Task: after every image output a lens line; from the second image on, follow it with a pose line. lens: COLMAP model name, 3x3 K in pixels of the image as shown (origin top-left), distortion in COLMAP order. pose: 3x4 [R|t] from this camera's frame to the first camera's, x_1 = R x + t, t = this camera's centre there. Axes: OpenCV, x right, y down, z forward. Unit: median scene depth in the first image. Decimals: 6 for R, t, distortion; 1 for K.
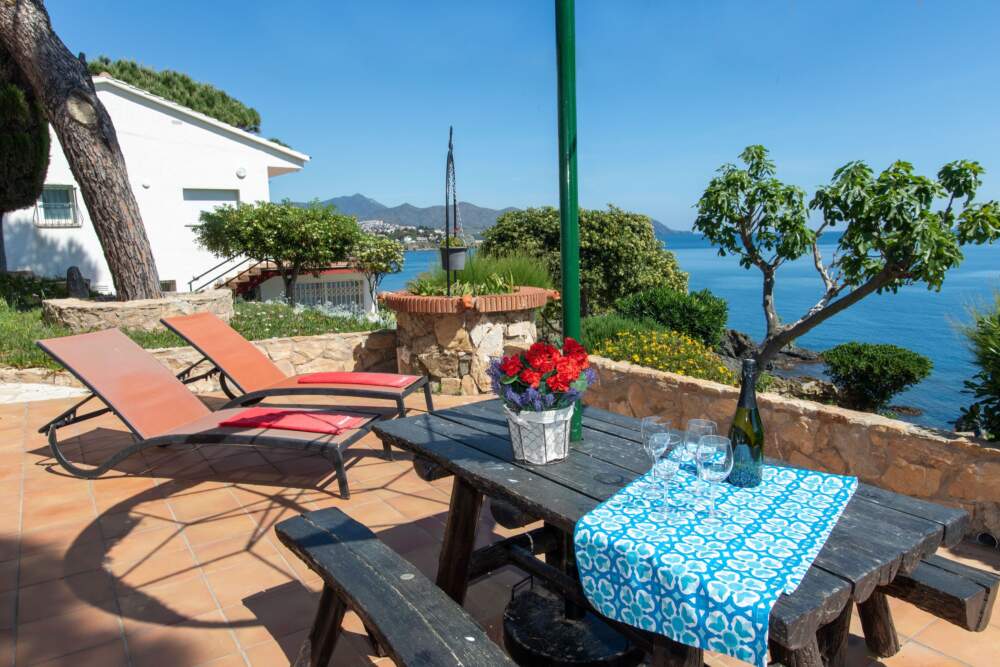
lens RADIAL K [[660.6, 0, 507.3], [0, 660.6, 333.0], [0, 0, 1]] dist [0.001281, 0.002817]
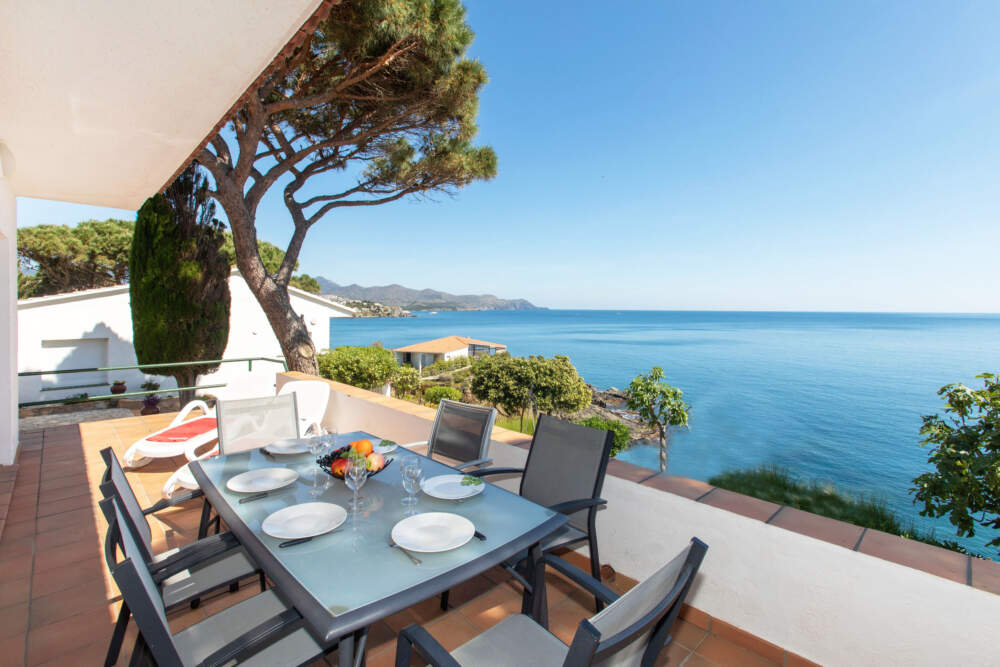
lens RADIAL K [[452.3, 0, 497.5], [0, 452.3, 310.0], [0, 0, 1]] dist [0.001379, 0.001972]
pose [[0.987619, 0.020388, 0.155539, -0.188453], [0.002299, 0.989531, -0.144304, -0.156057], [-0.156853, 0.142875, 0.977233, -0.173667]]
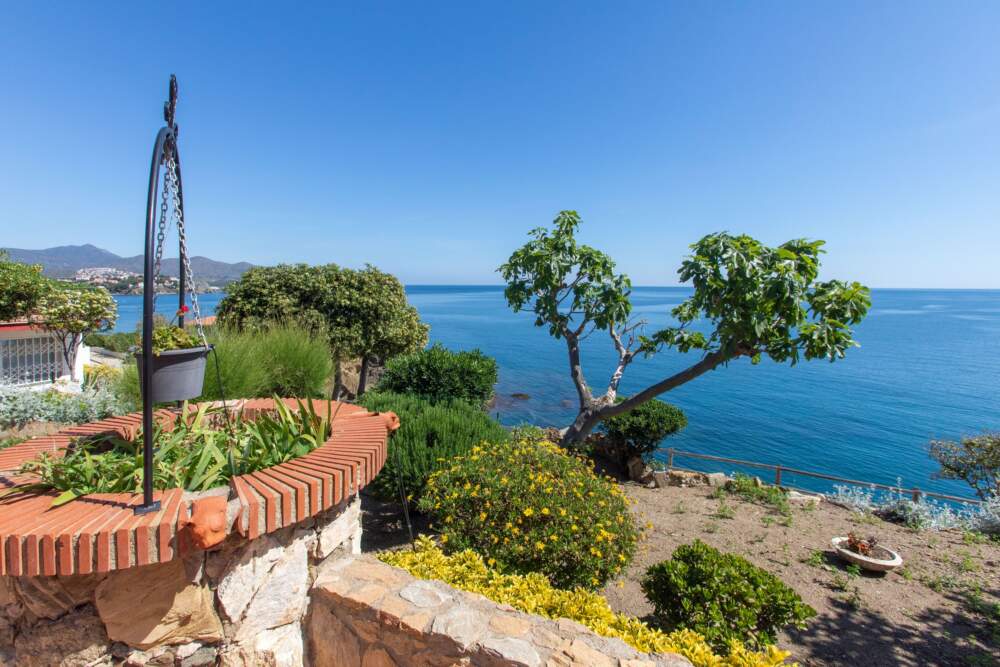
lens RADIAL K [[452.3, 0, 491.8], [0, 452.3, 296.4], [0, 0, 1]] dist [0.001379, 0.001972]
pose [[0.873108, 0.008237, 0.487458, -0.020789], [0.052048, 0.992568, -0.109997, -0.057247], [-0.484741, 0.121410, 0.866190, 0.302463]]
